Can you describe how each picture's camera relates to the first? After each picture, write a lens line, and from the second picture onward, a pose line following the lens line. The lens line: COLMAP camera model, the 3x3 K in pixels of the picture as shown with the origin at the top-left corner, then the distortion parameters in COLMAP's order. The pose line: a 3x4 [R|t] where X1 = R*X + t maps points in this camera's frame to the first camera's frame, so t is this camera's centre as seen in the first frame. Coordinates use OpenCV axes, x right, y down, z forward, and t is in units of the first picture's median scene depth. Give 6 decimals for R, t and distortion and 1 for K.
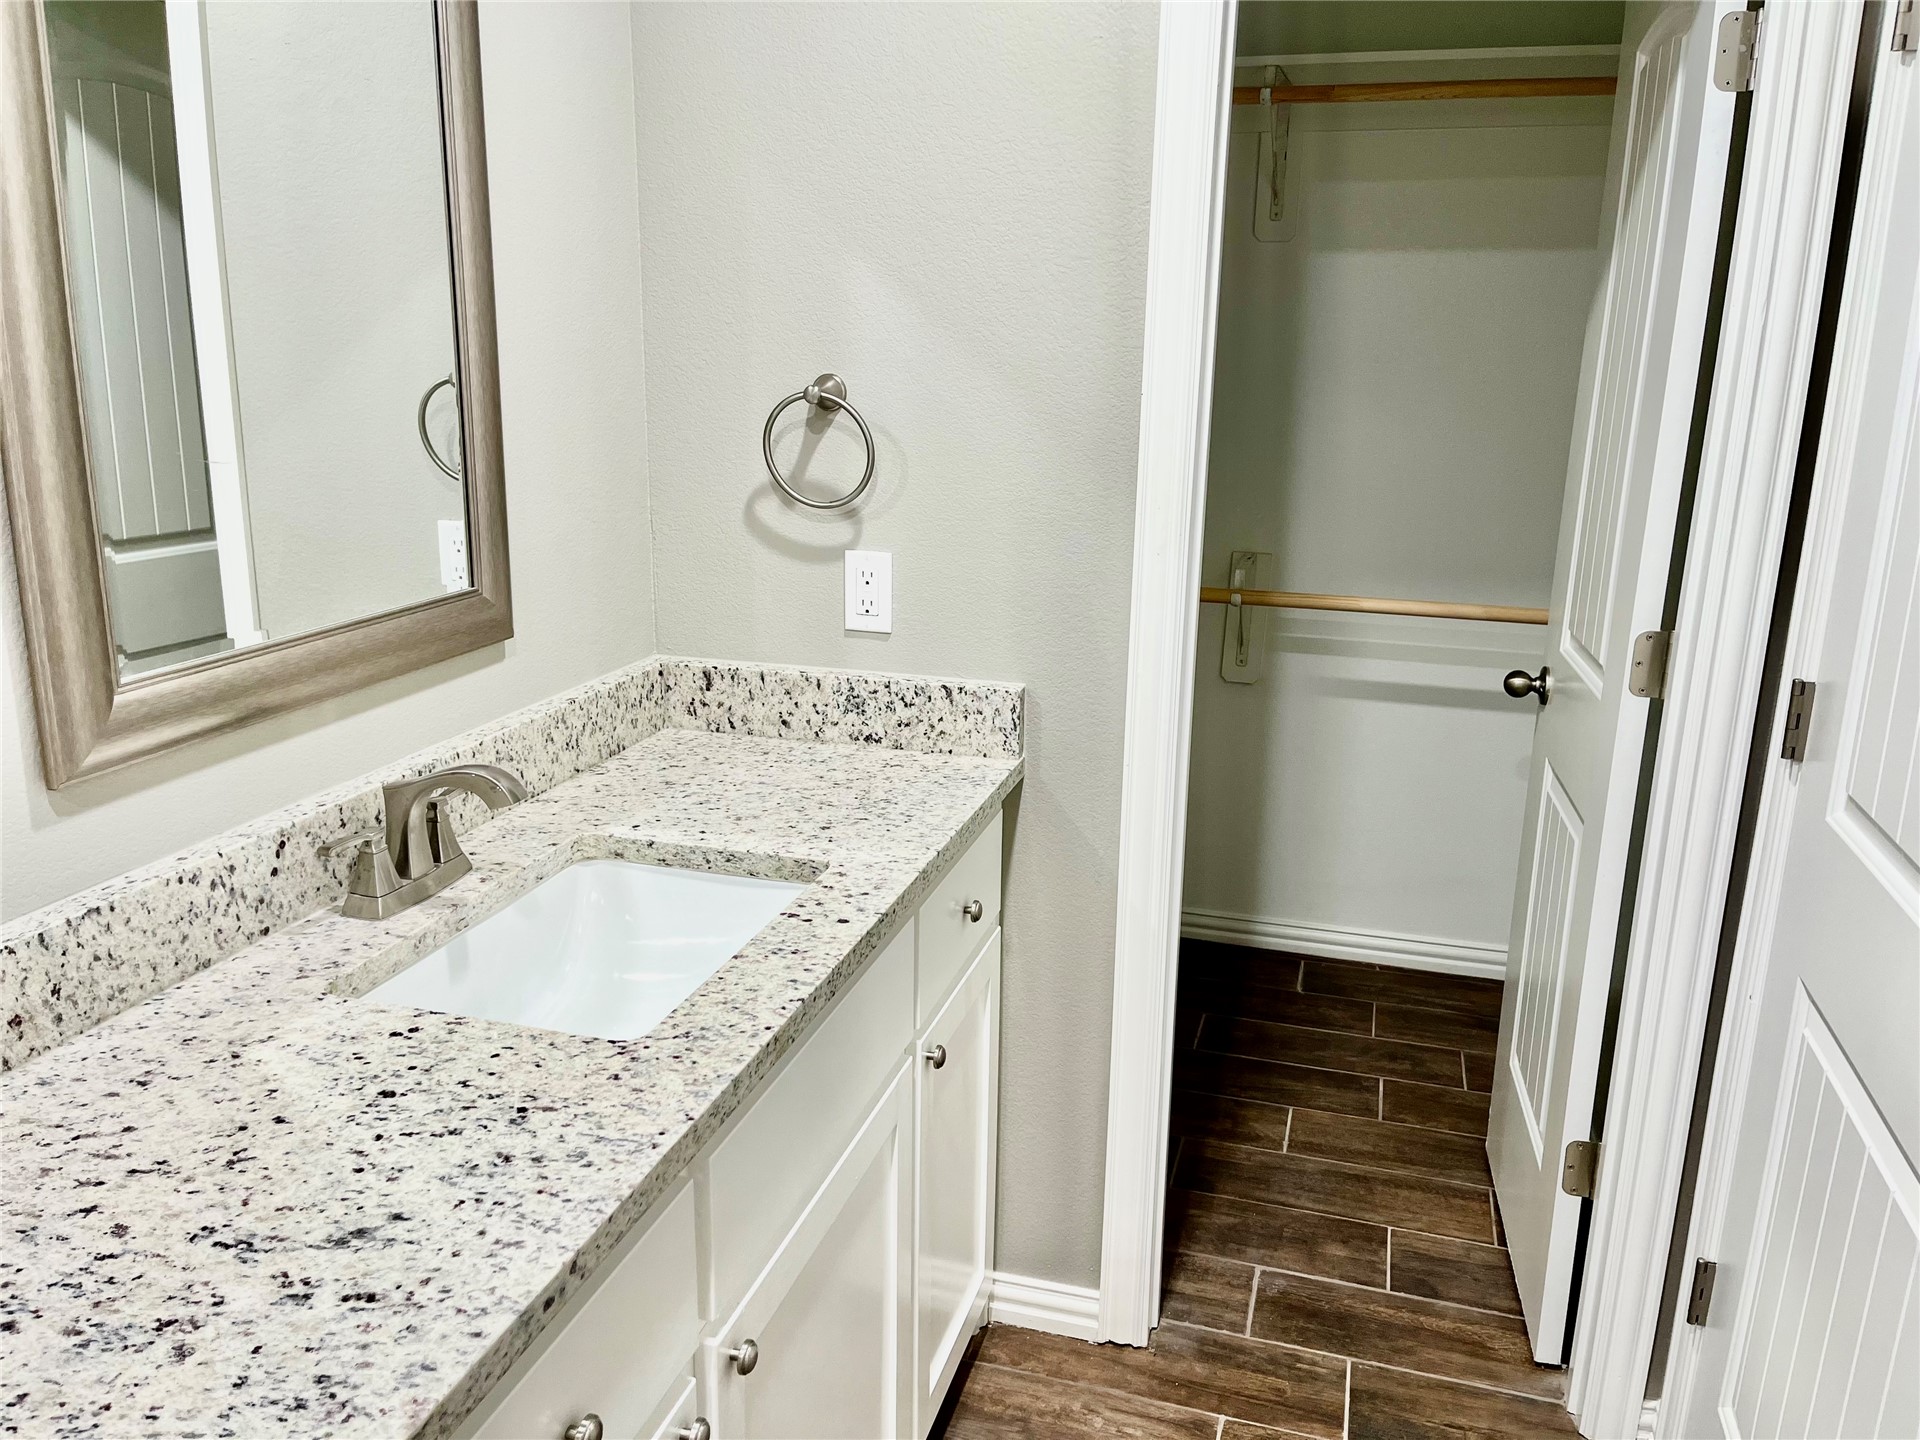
lens RADIAL K [[1464.0, 0, 959.2], [0, 1464.0, 714.4], [0, 0, 1]] dist [0.038225, -0.034397]
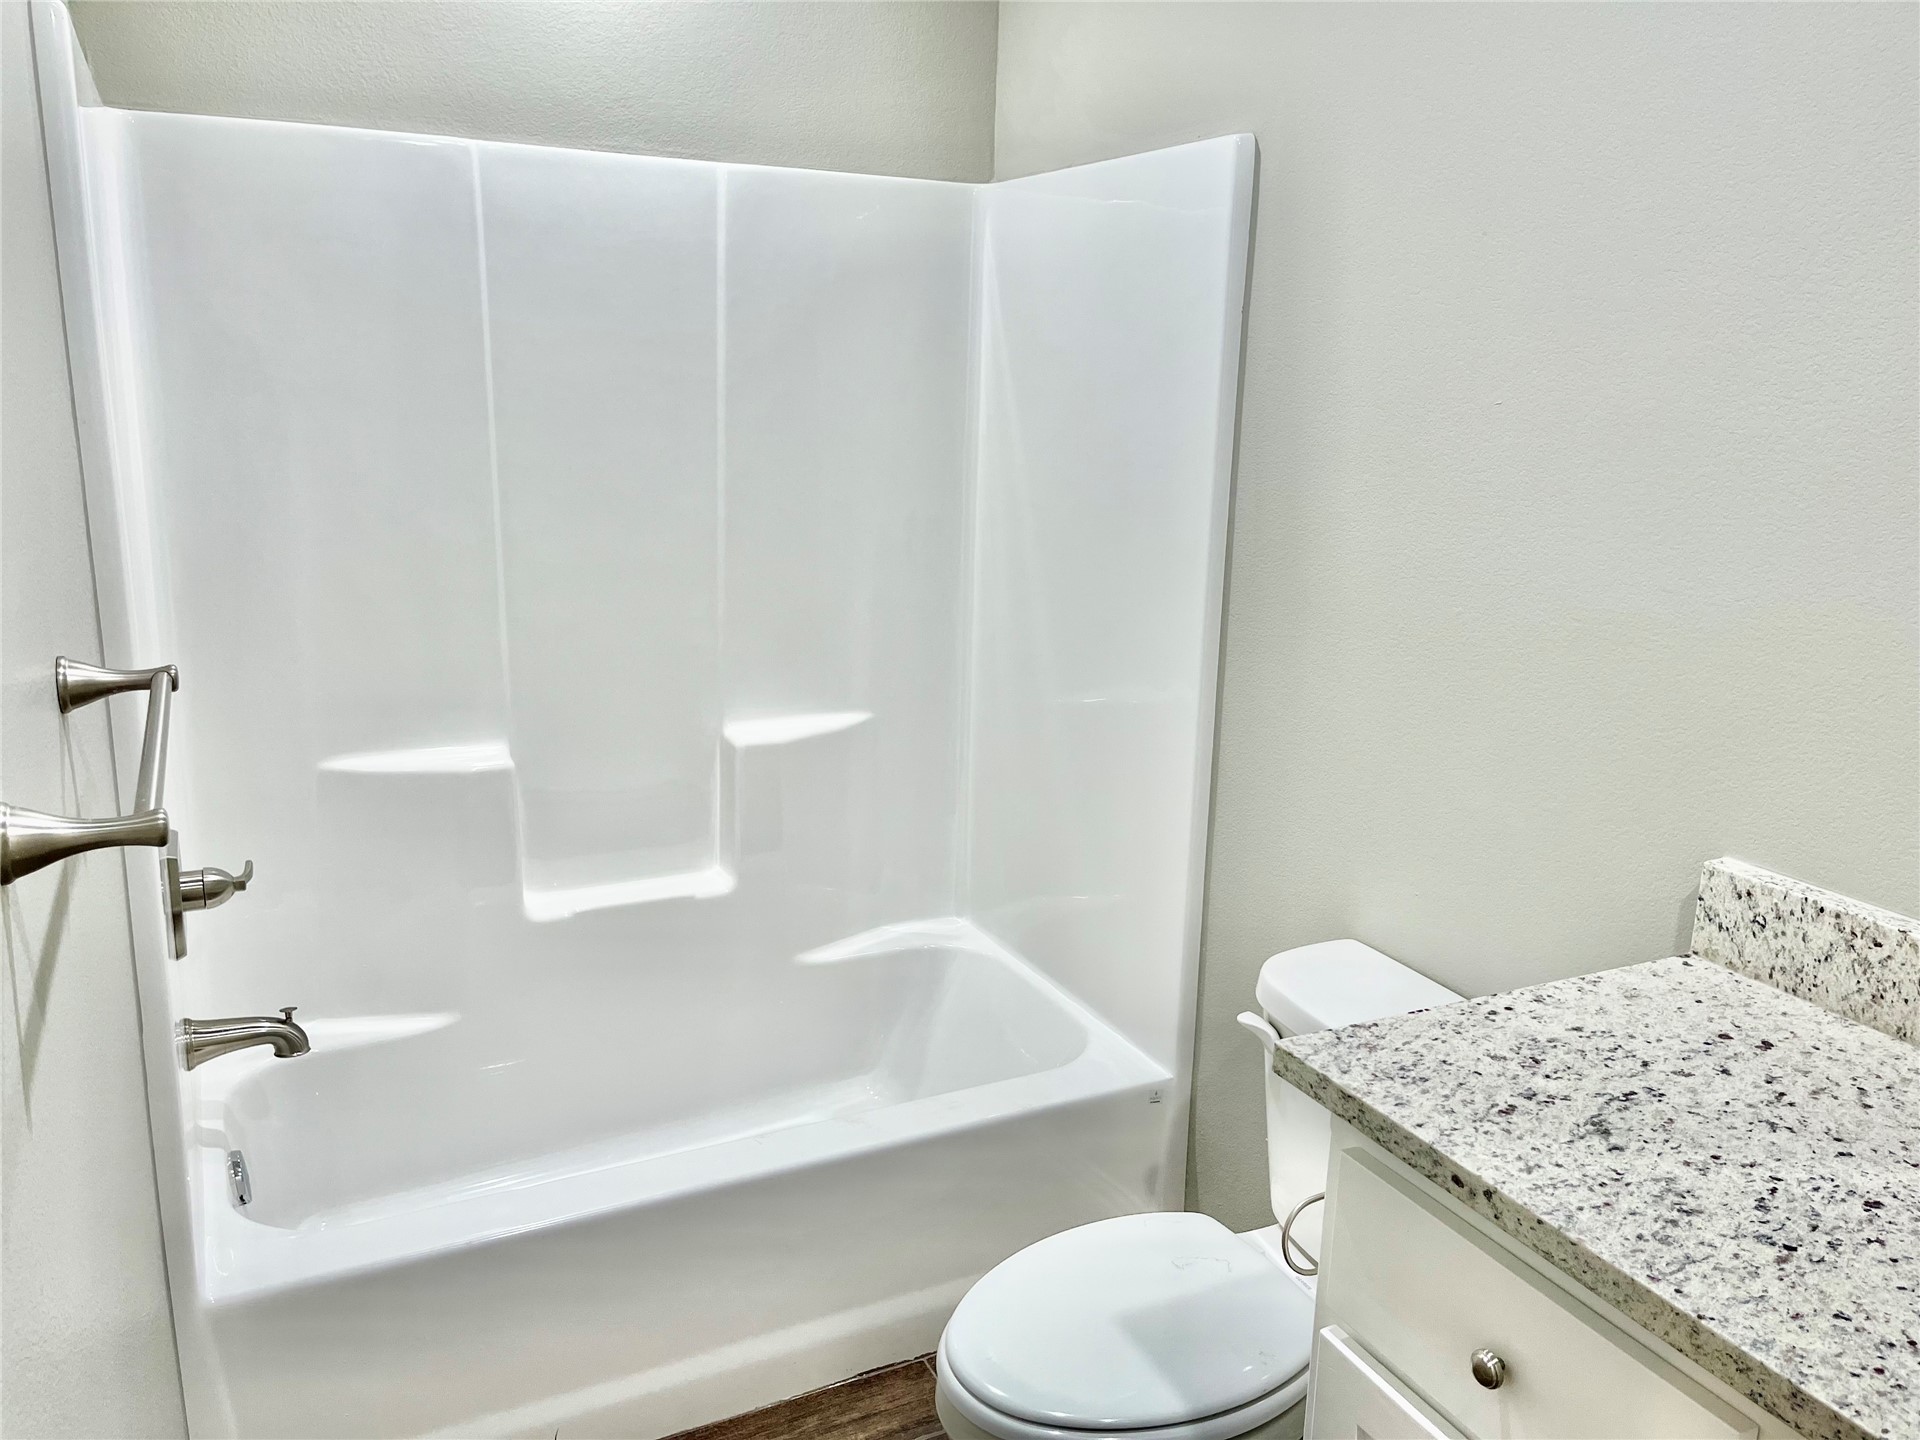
lens RADIAL K [[1464.0, 0, 956.5], [0, 1464.0, 708.2], [0, 0, 1]] dist [0.038225, -0.034397]
pose [[-0.727392, 0.129100, -0.673969, 0.770695], [-0.206059, 0.895727, 0.393970, -0.339890], [0.654553, 0.425448, -0.624943, 1.257303]]
